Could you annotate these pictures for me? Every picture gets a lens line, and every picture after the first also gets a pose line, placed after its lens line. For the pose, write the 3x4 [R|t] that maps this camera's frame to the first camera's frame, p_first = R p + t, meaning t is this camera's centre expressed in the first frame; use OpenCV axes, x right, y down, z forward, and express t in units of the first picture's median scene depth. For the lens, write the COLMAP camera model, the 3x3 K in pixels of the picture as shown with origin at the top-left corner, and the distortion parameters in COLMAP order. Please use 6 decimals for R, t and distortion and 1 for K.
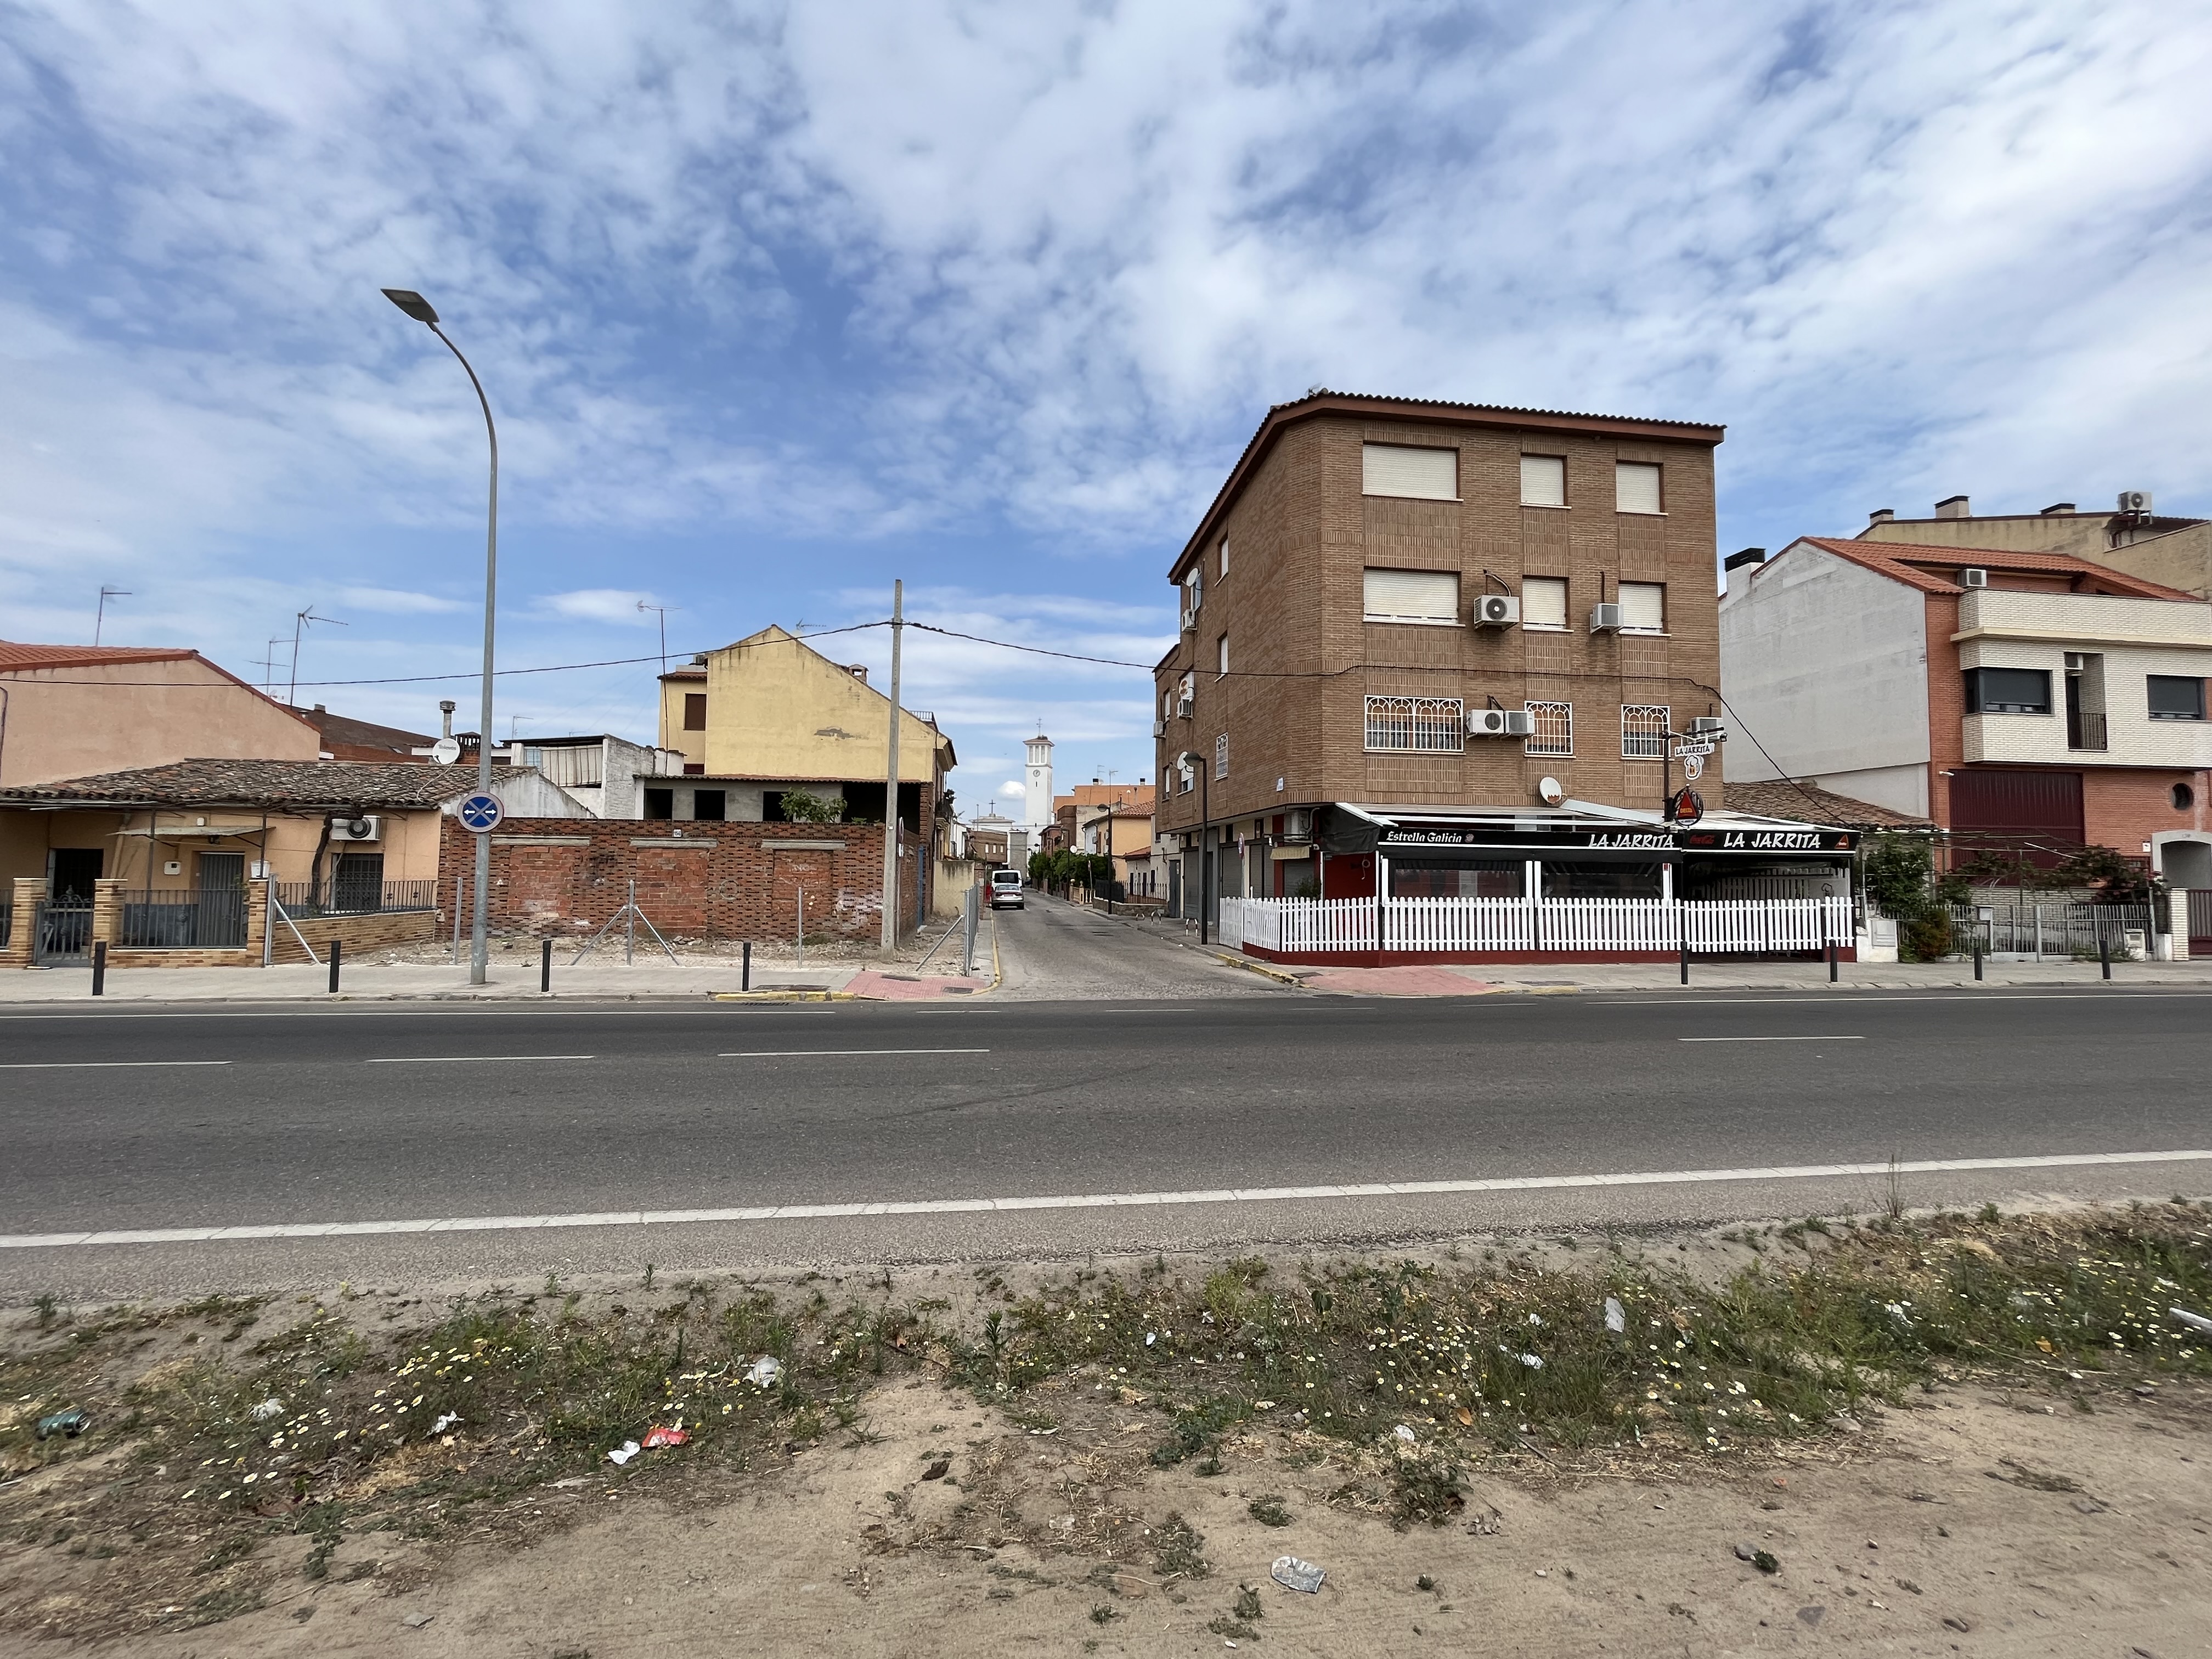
lens RADIAL K [[900.9, 0, 1102.9], [0, 900.9, 862.4], [0, 0, 1]] dist [-0.004252, -0.000195]
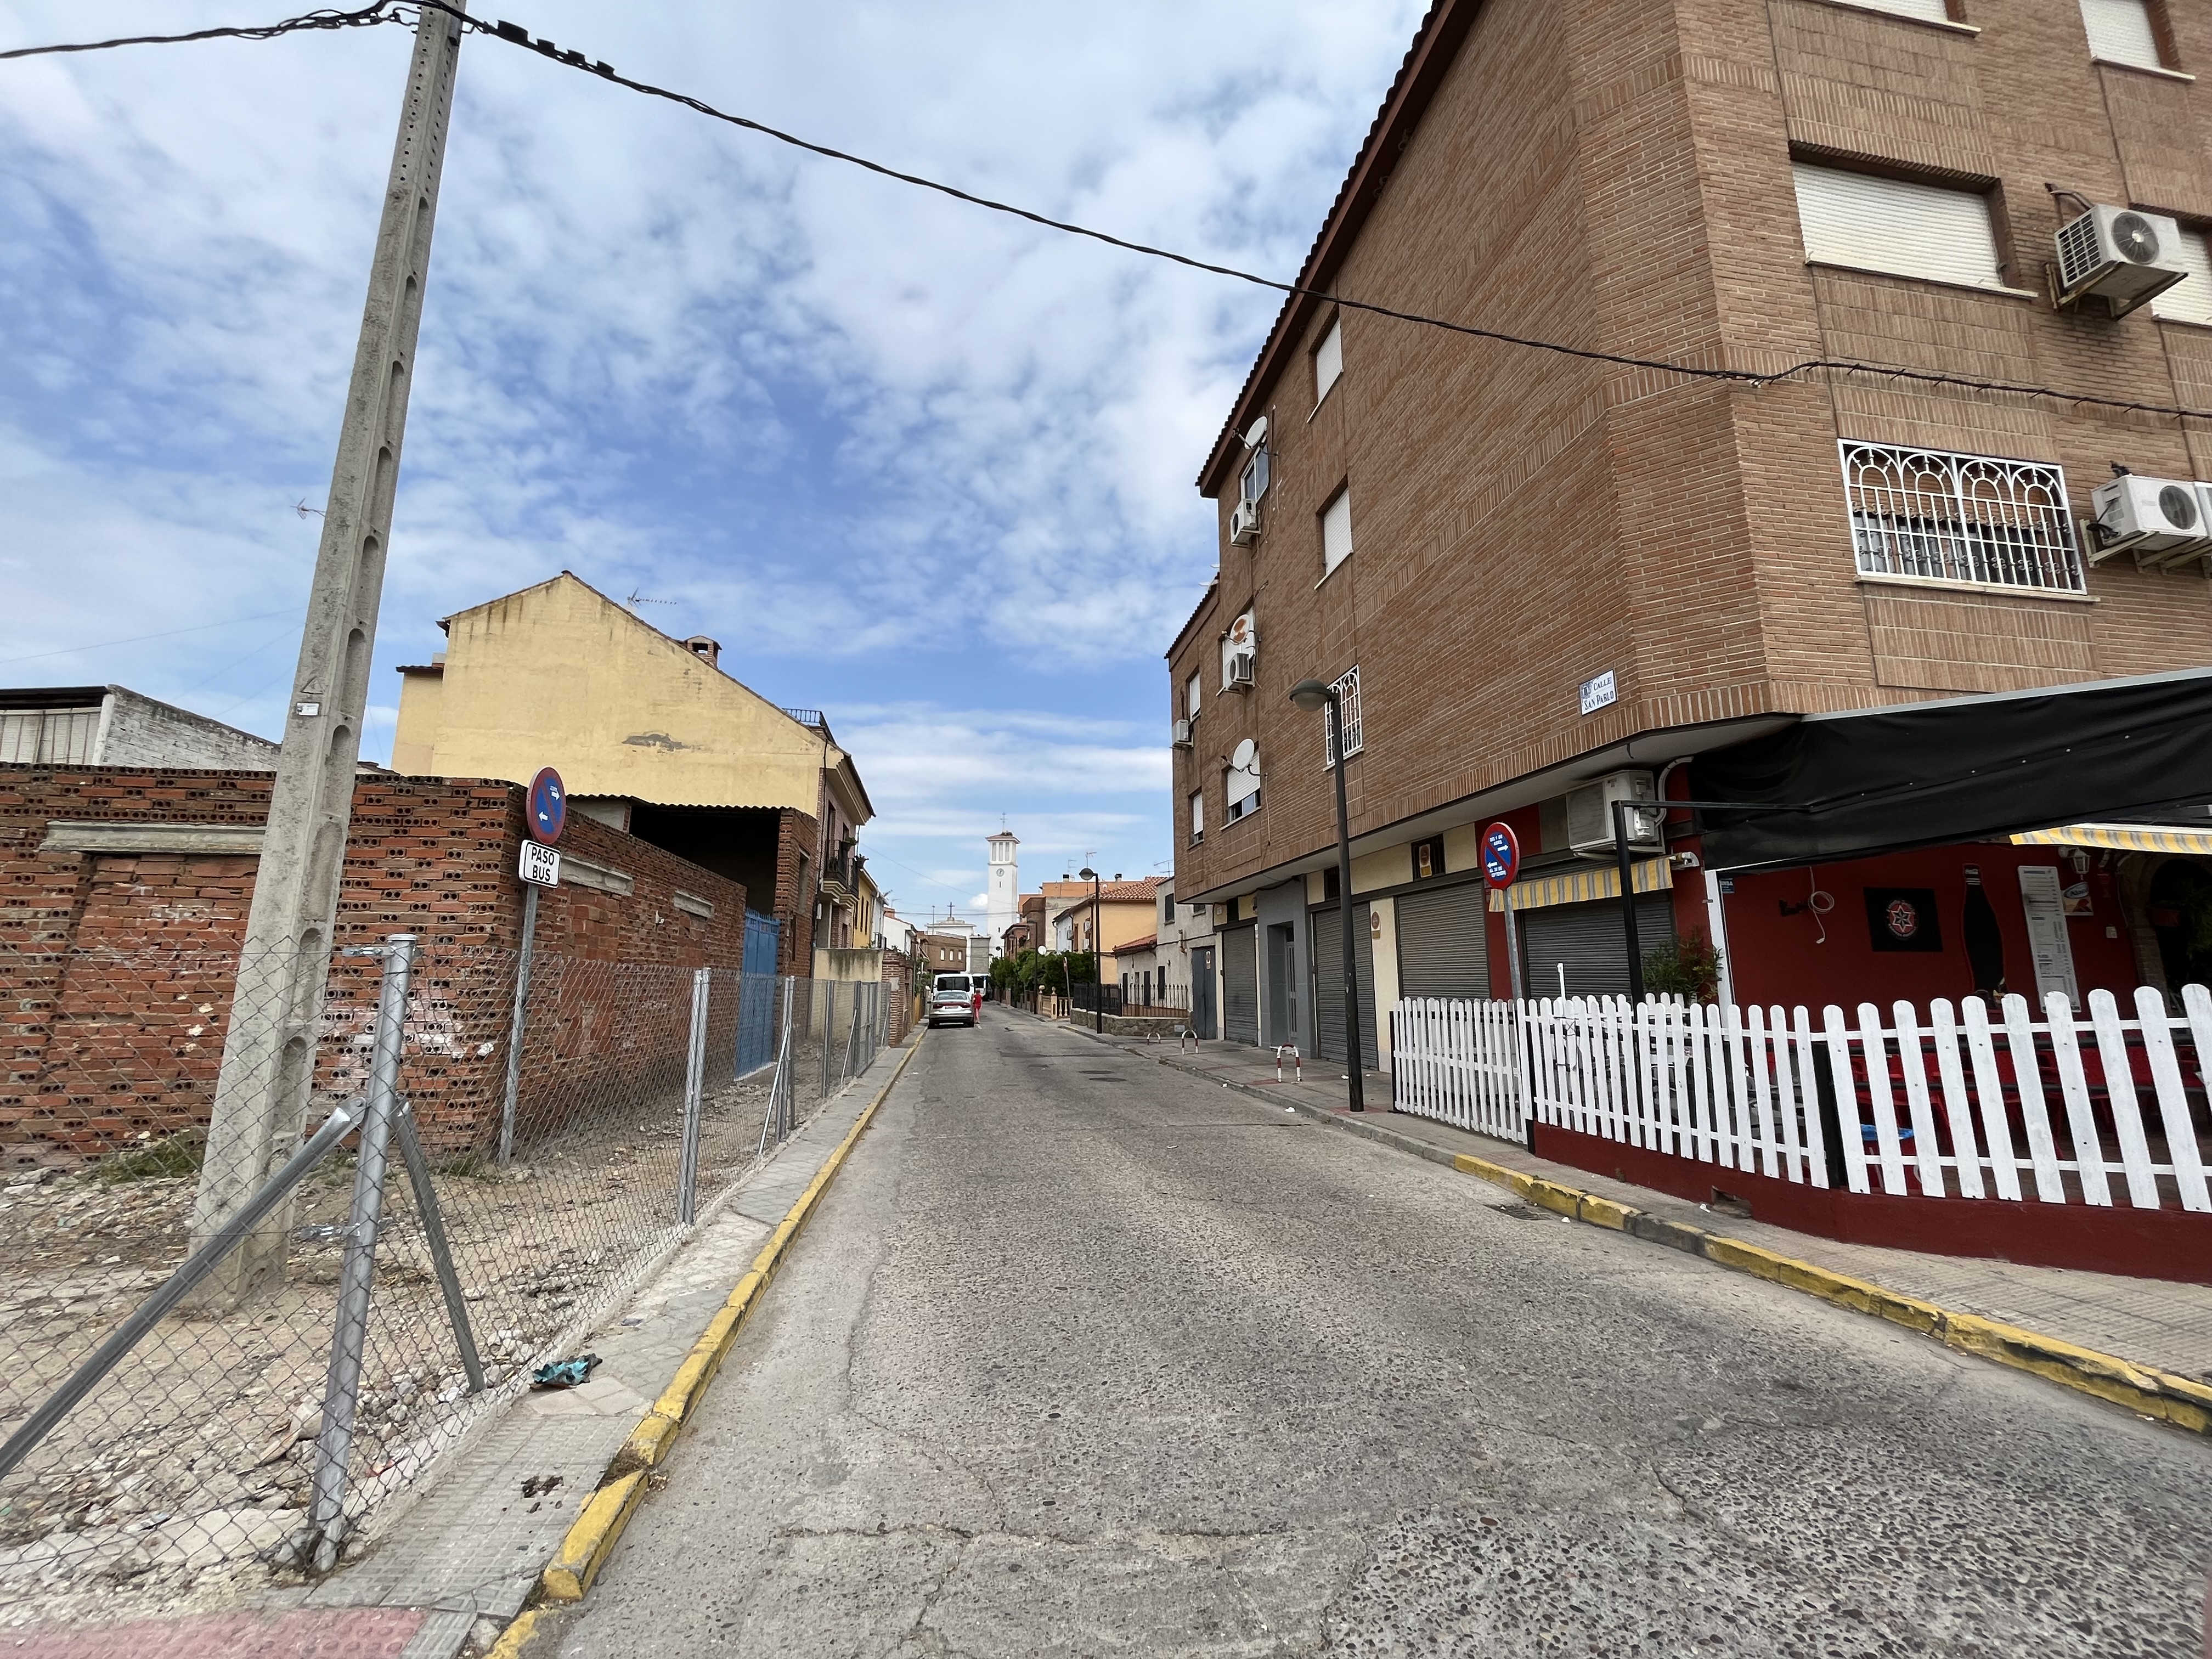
lens RADIAL K [[900.9, 0, 1104.4], [0, 900.9, 838.3], [0, 0, 1]] dist [-0.004252, -0.000195]
pose [[0.999224, -0.006052, 0.038913, -0.017478], [0.011789, 0.988776, -0.148942, 0.018408], [-0.037575, 0.149285, 0.988080, 0.415611]]
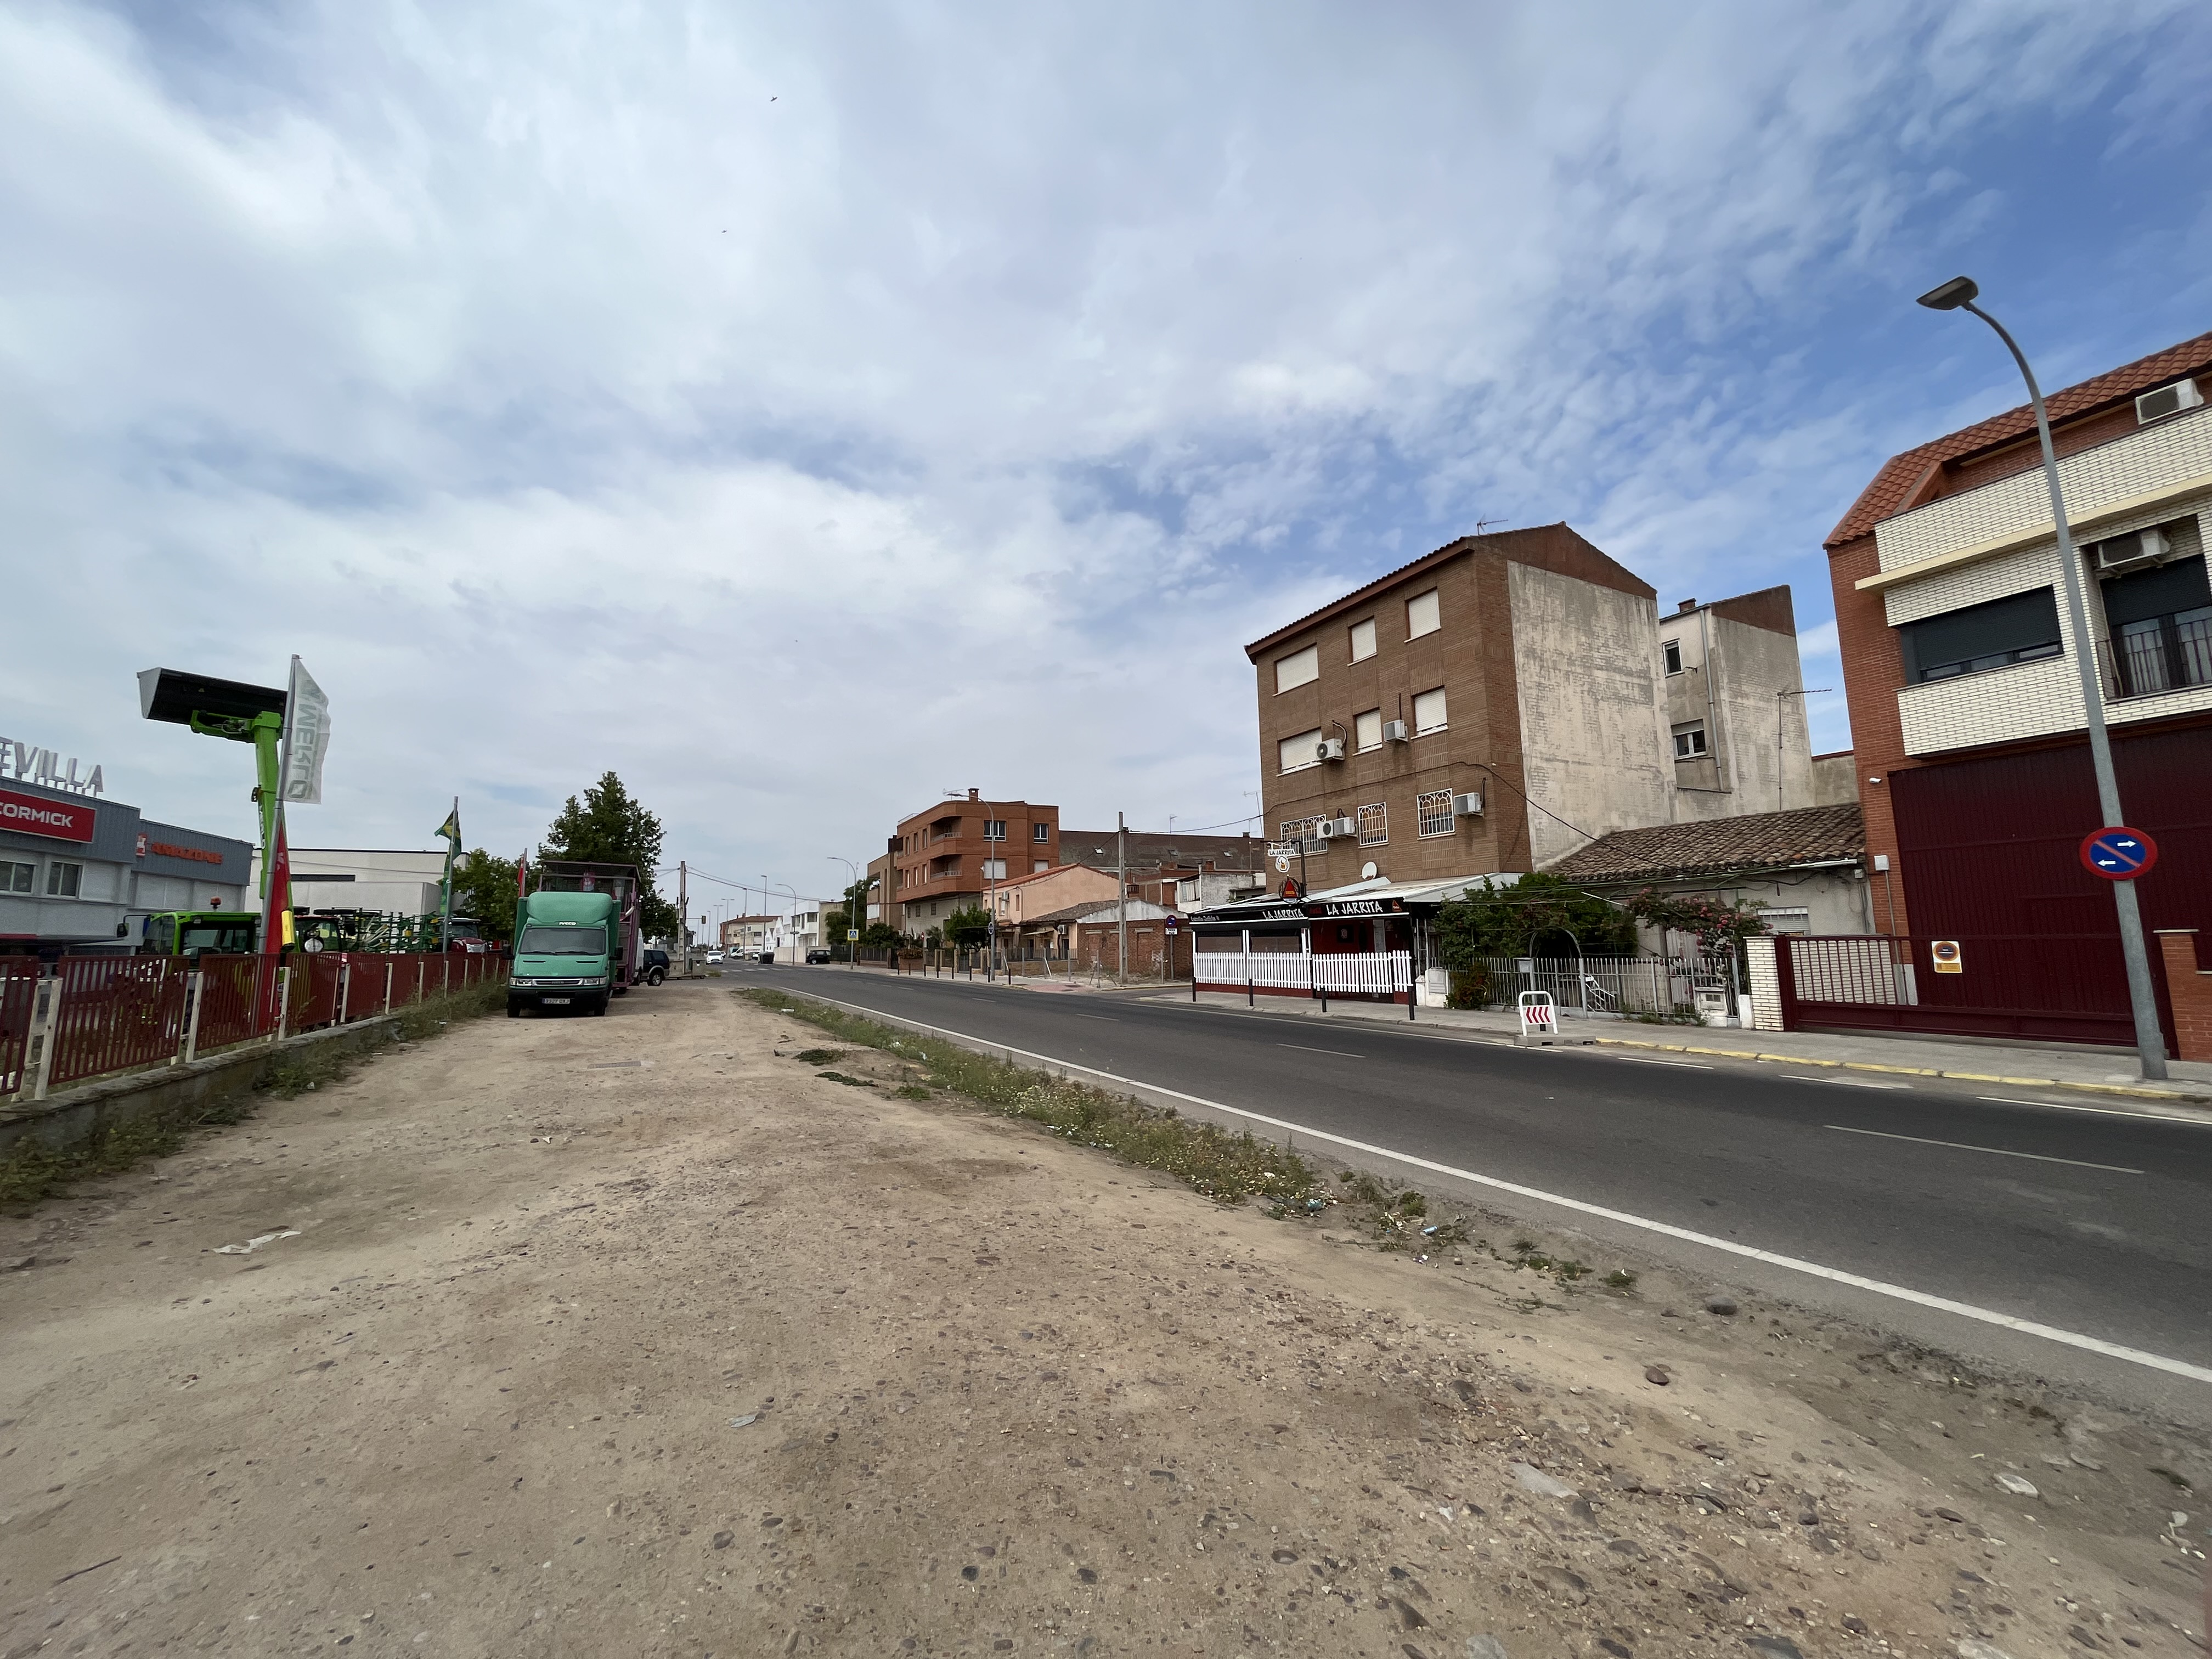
lens RADIAL K [[900.9, 0, 1109.9], [0, 900.9, 824.5], [0, 0, 1]] dist [-0.004252, -0.000195]
pose [[0.334356, -0.138981, -0.932143, 1.025888], [0.034830, 0.990213, -0.135146, 0.011458], [0.941803, 0.012720, 0.335924, 0.119716]]
